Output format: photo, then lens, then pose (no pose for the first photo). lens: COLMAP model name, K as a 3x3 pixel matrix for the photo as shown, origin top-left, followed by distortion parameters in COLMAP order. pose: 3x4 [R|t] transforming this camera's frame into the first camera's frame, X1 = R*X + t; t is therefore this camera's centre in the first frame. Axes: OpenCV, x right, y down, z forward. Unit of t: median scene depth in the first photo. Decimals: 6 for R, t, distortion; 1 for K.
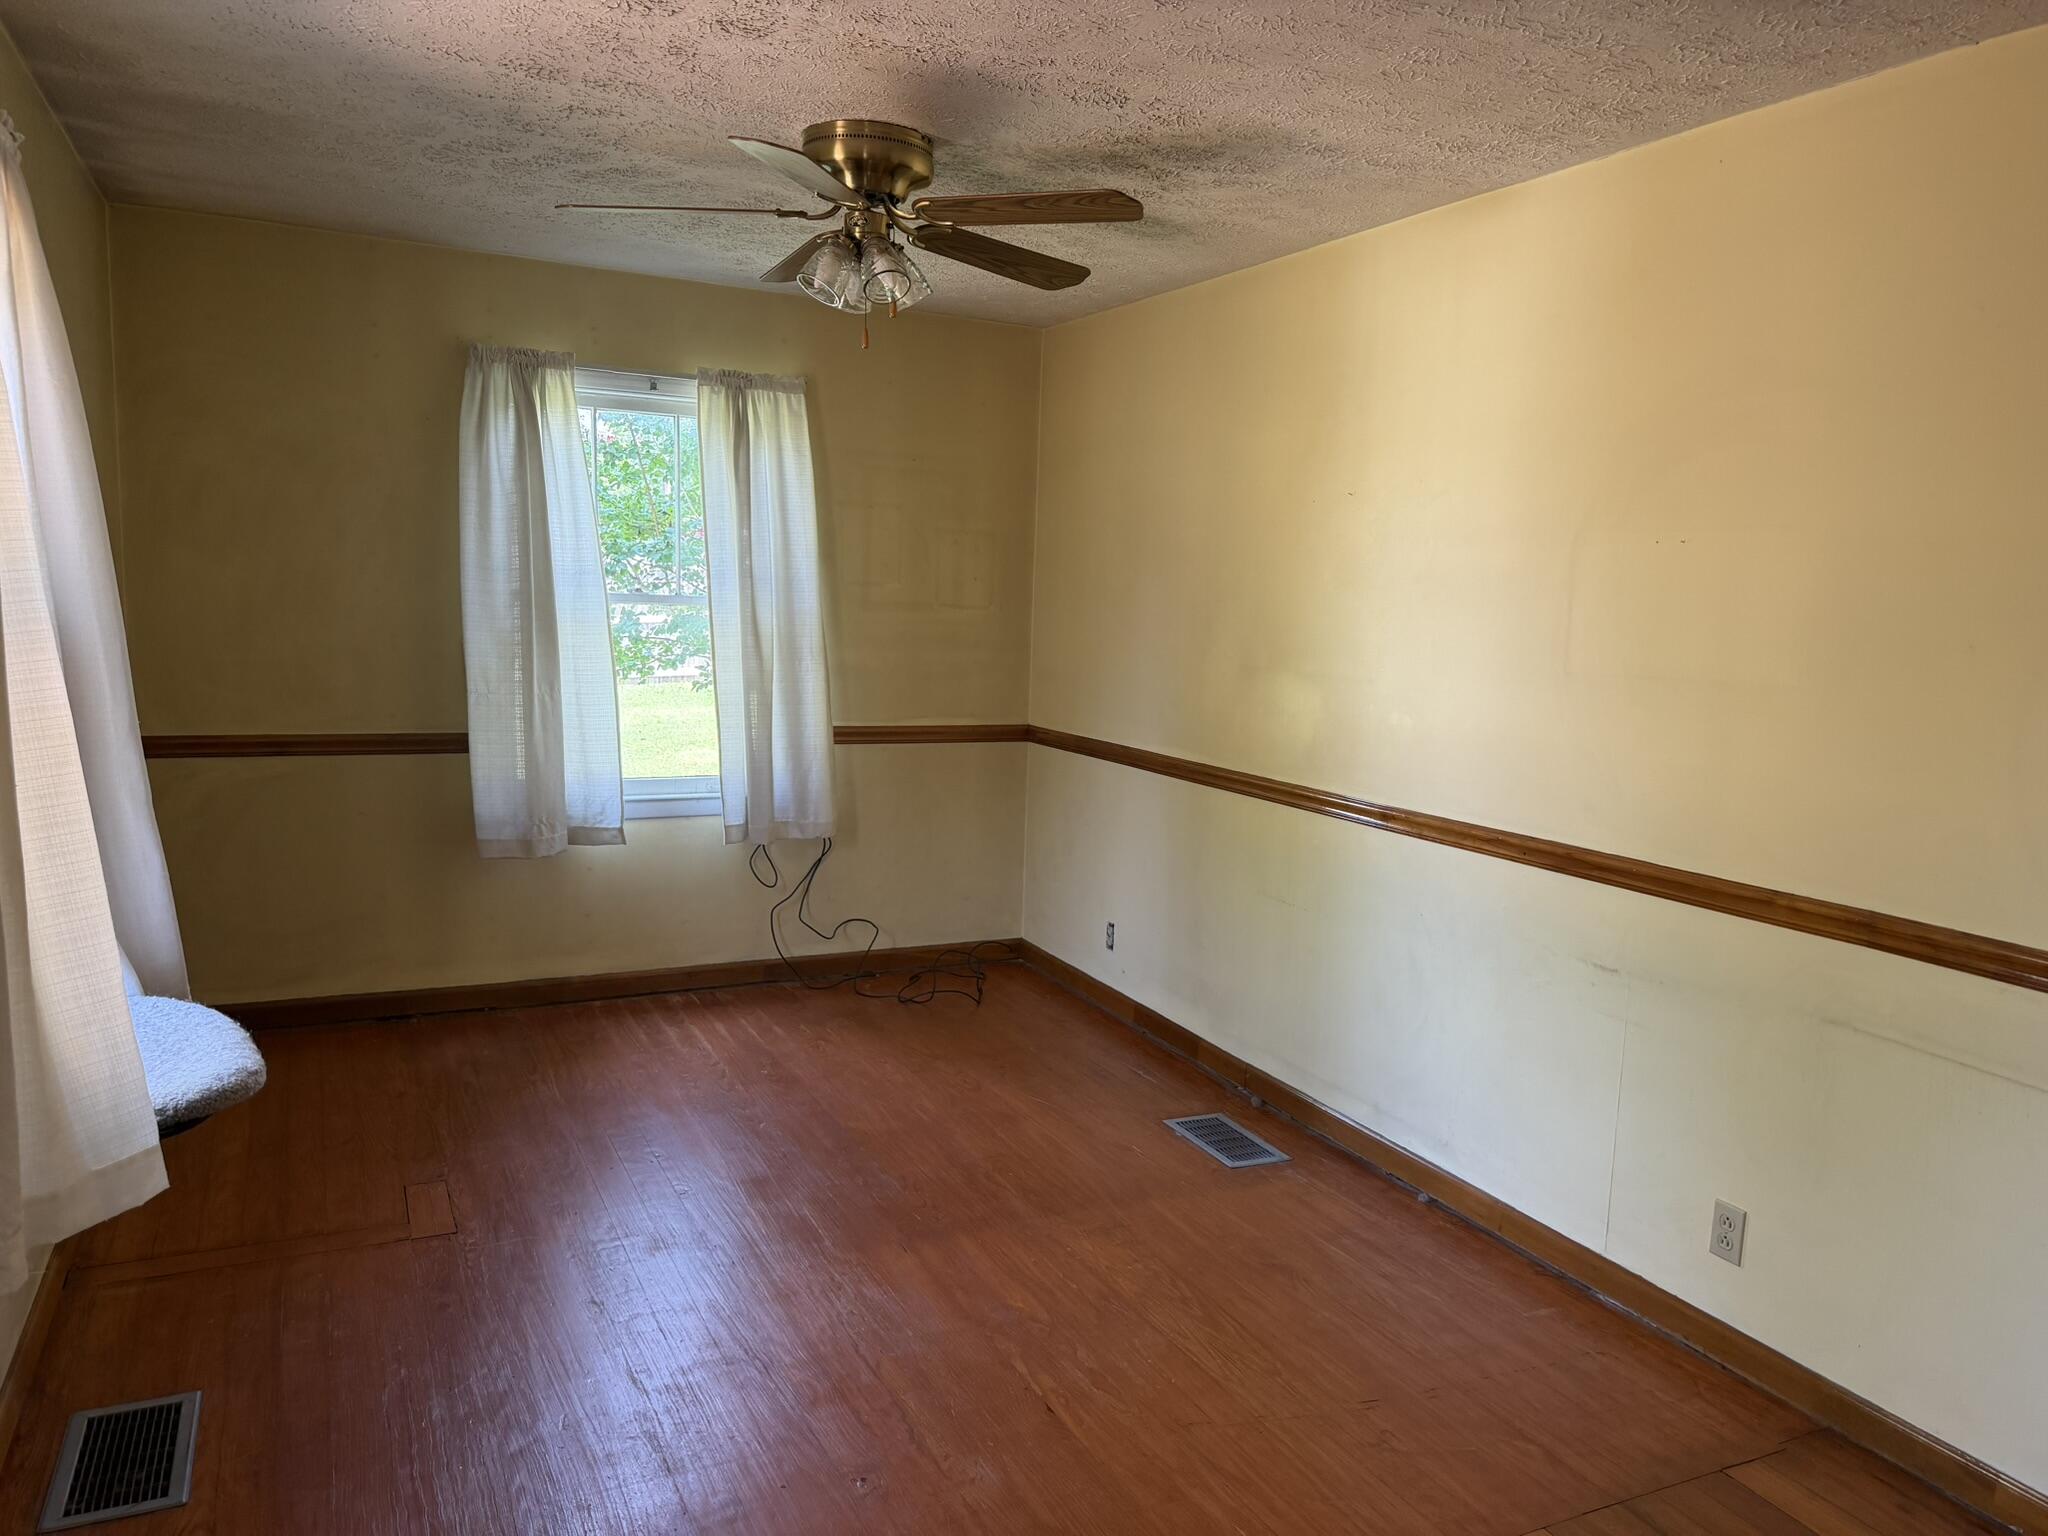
lens RADIAL K [[1440.4, 0, 1028.6], [0, 1440.4, 820.2], [0, 0, 1]] dist [-0.002678, -0.001273]
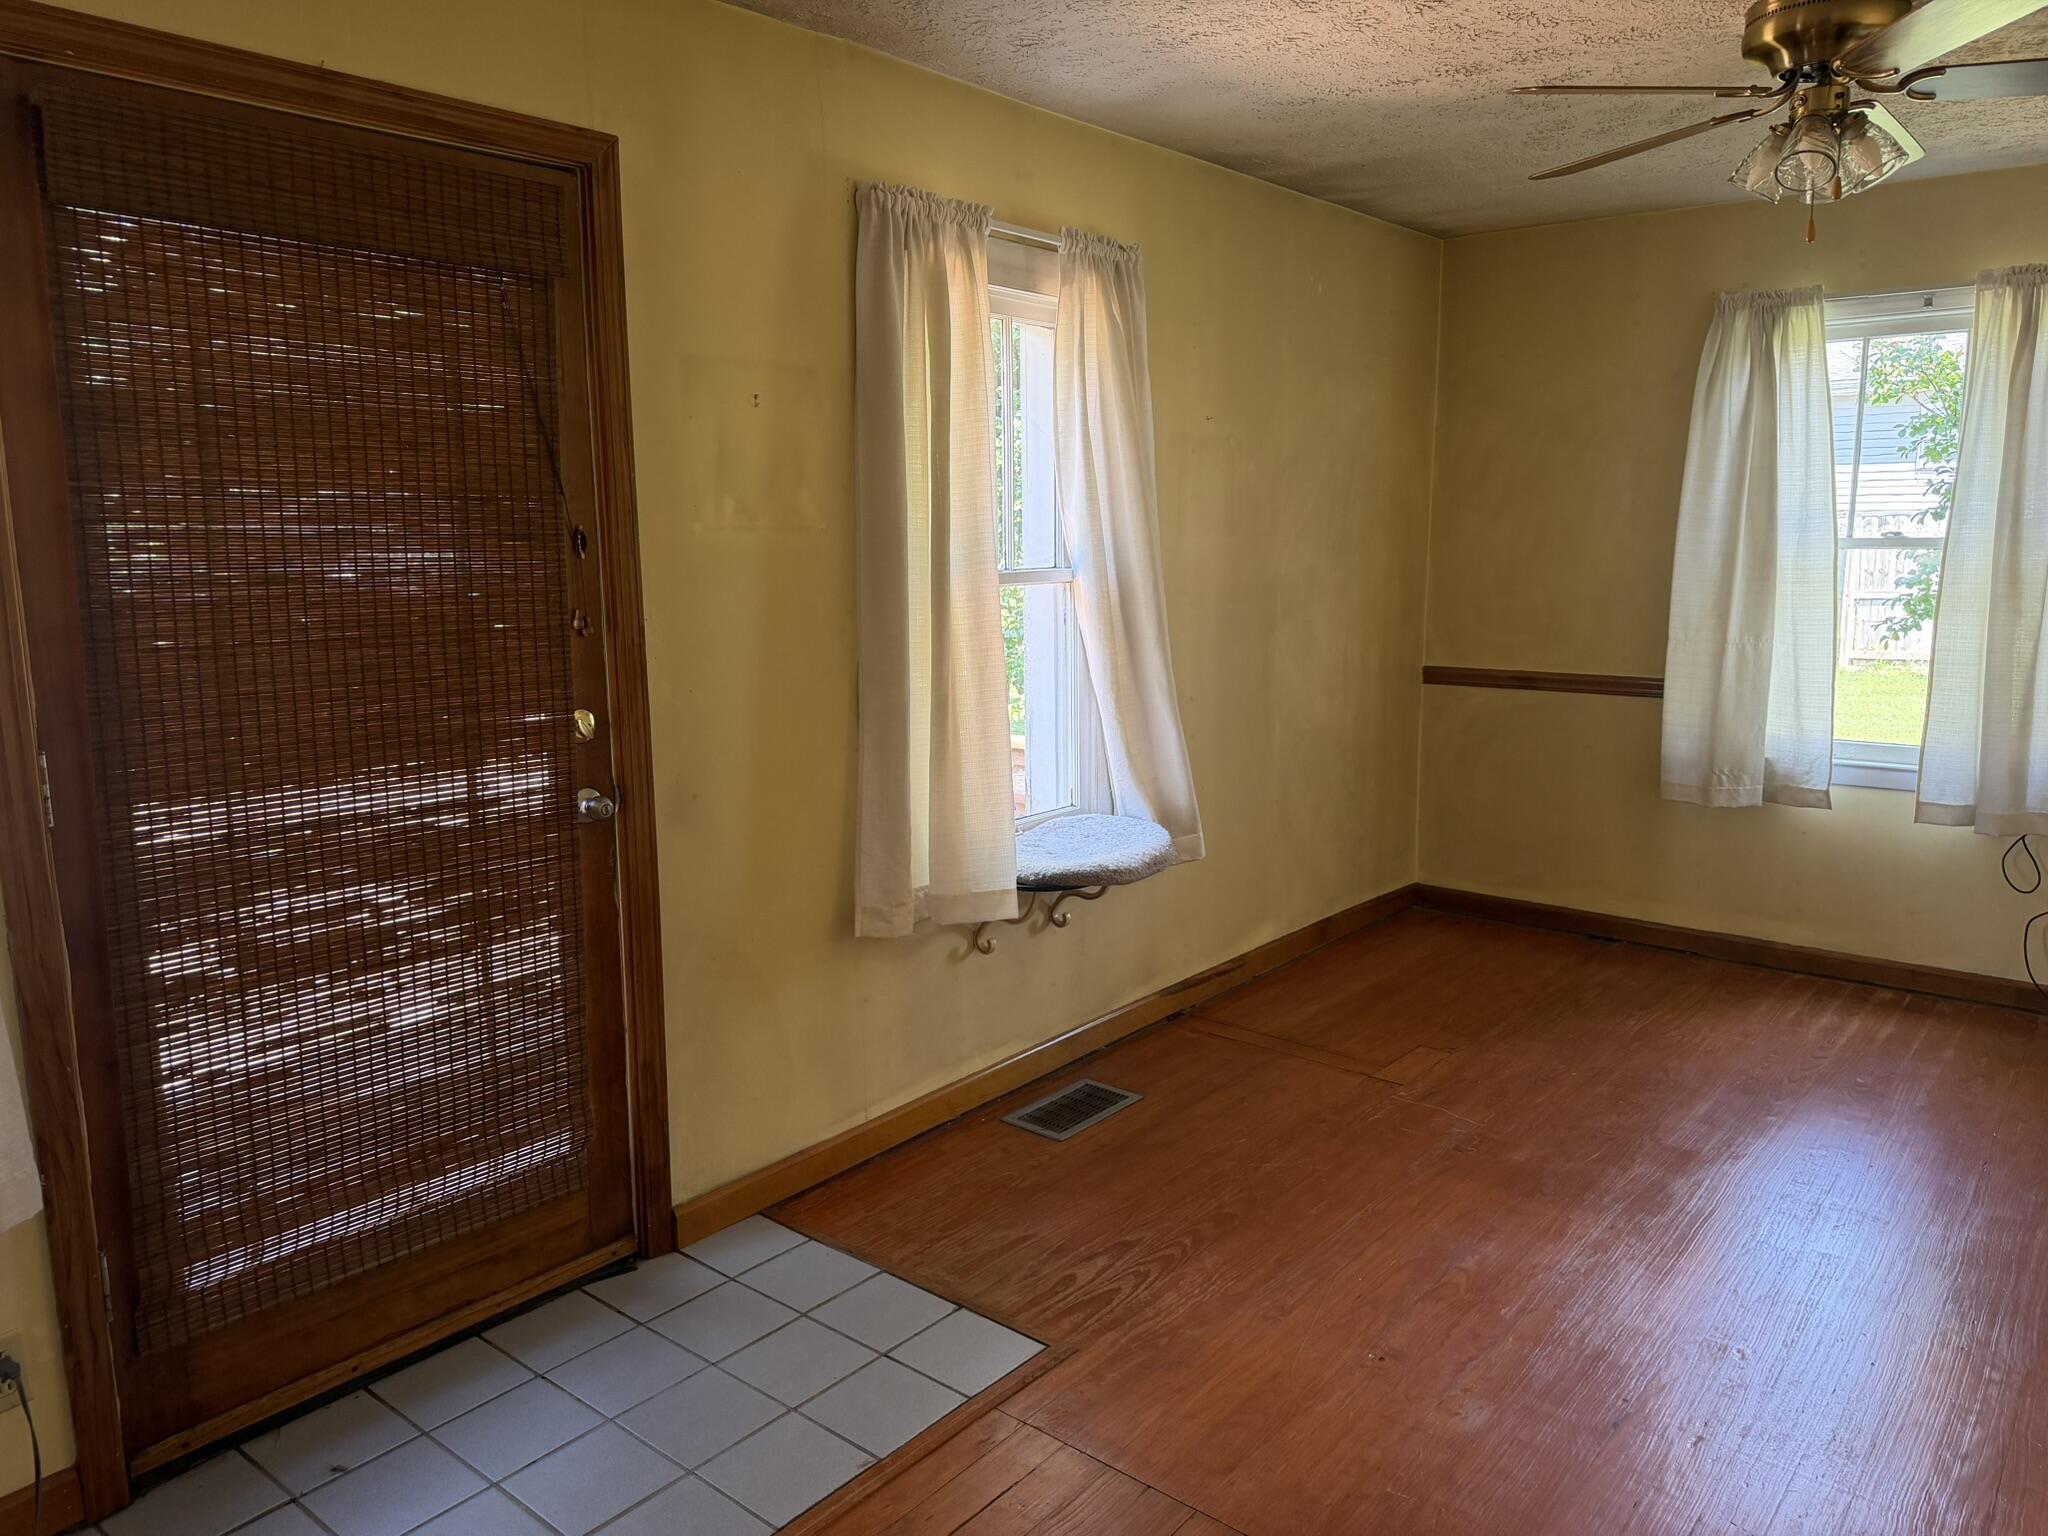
lens RADIAL K [[1428.4, 0, 1029.6], [0, 1428.4, 772.7], [0, 0, 1]] dist [0.075760, -0.070146]
pose [[0.394966, 0.112972, -0.911723, 0.372587], [-0.126633, 0.989632, 0.067768, -0.005321], [0.909926, 0.088689, 0.405177, 0.158426]]
